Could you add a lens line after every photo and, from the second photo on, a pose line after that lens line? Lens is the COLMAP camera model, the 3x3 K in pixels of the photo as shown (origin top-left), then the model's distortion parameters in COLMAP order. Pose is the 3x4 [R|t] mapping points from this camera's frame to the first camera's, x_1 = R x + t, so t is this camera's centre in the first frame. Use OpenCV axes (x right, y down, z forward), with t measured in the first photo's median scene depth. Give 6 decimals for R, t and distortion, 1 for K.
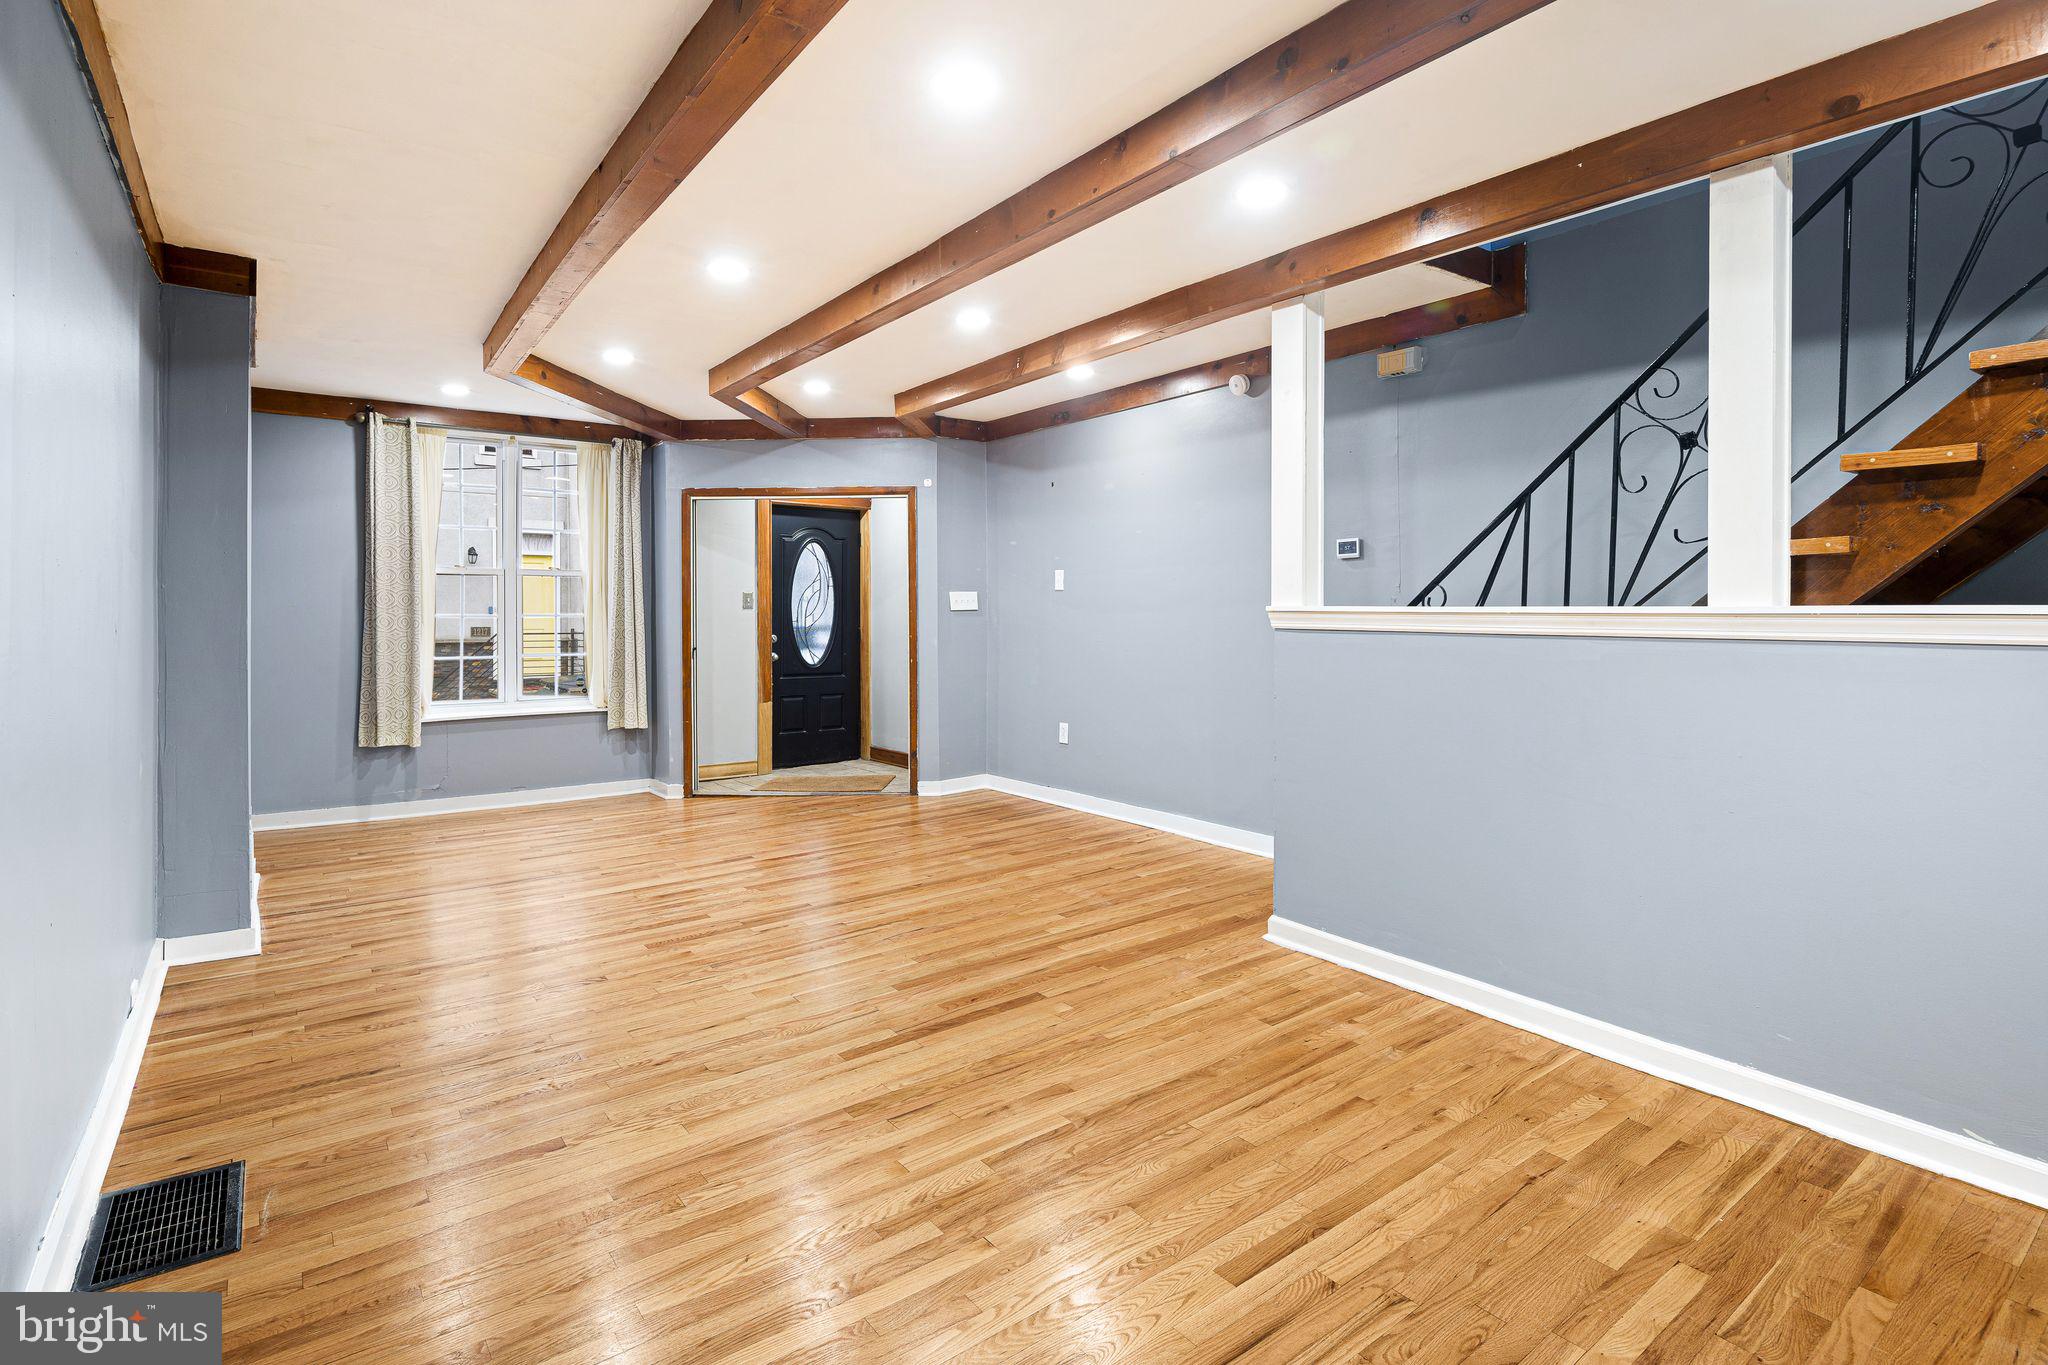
lens RADIAL K [[1013.3, 0, 1074.9], [0, 1013.3, 607.1], [0, 0, 1]] dist [0.006337, -0.004904]
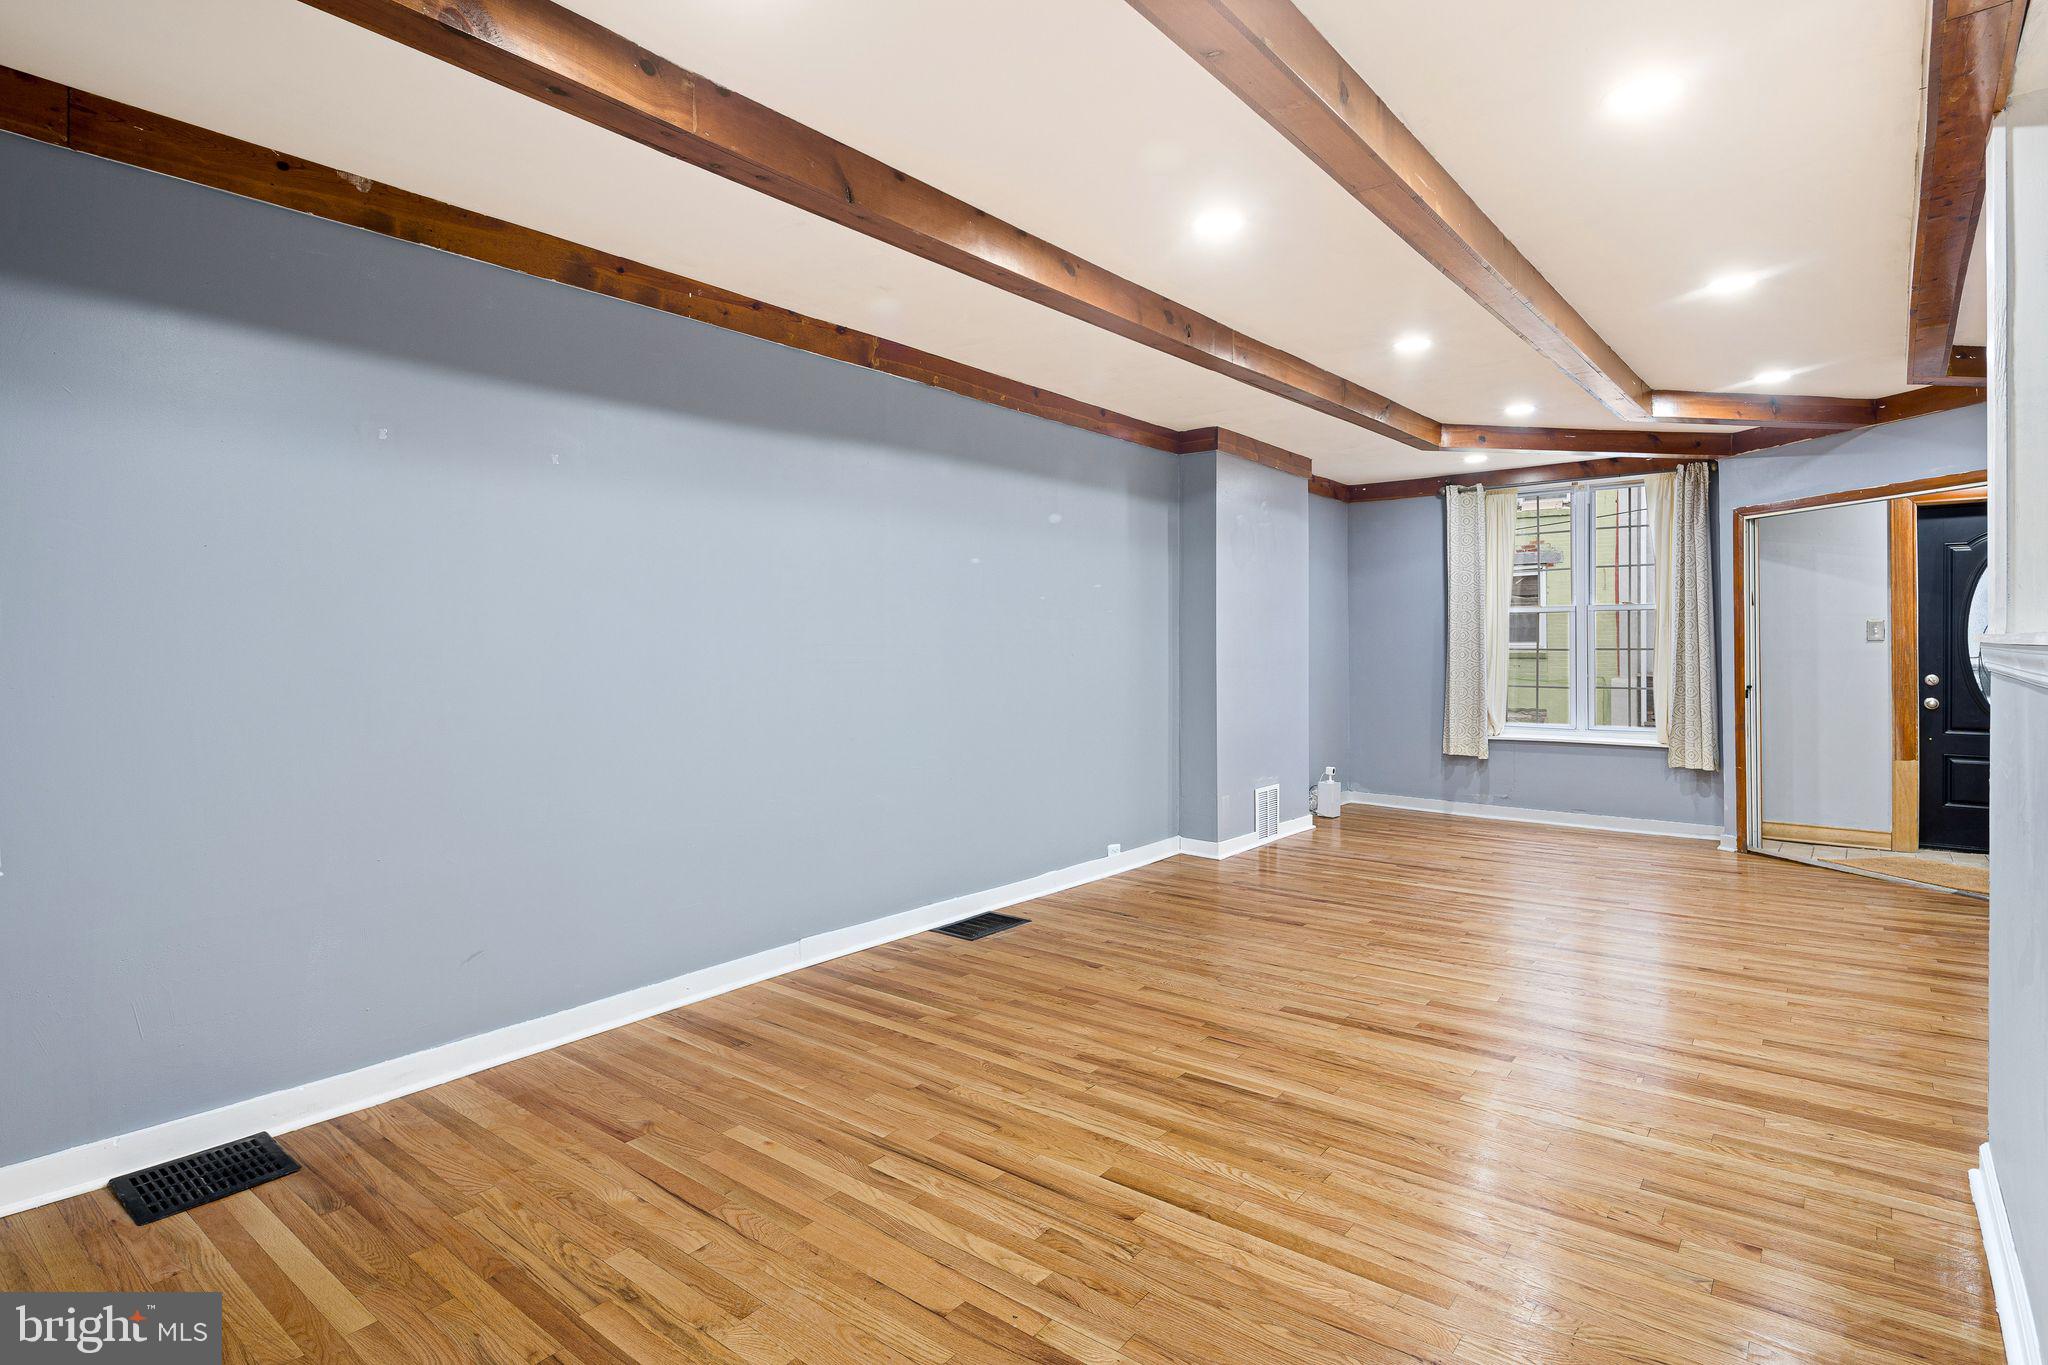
lens RADIAL K [[1013.3, 0, 982.8], [0, 1013.3, 644.2], [0, 0, 1]] dist [0.006337, -0.004904]
pose [[0.217022, -0.003438, -0.976161, 0.397410], [0.005695, 0.999981, -0.002256, 0.001904], [0.976150, -0.005070, 0.217038, 0.170416]]
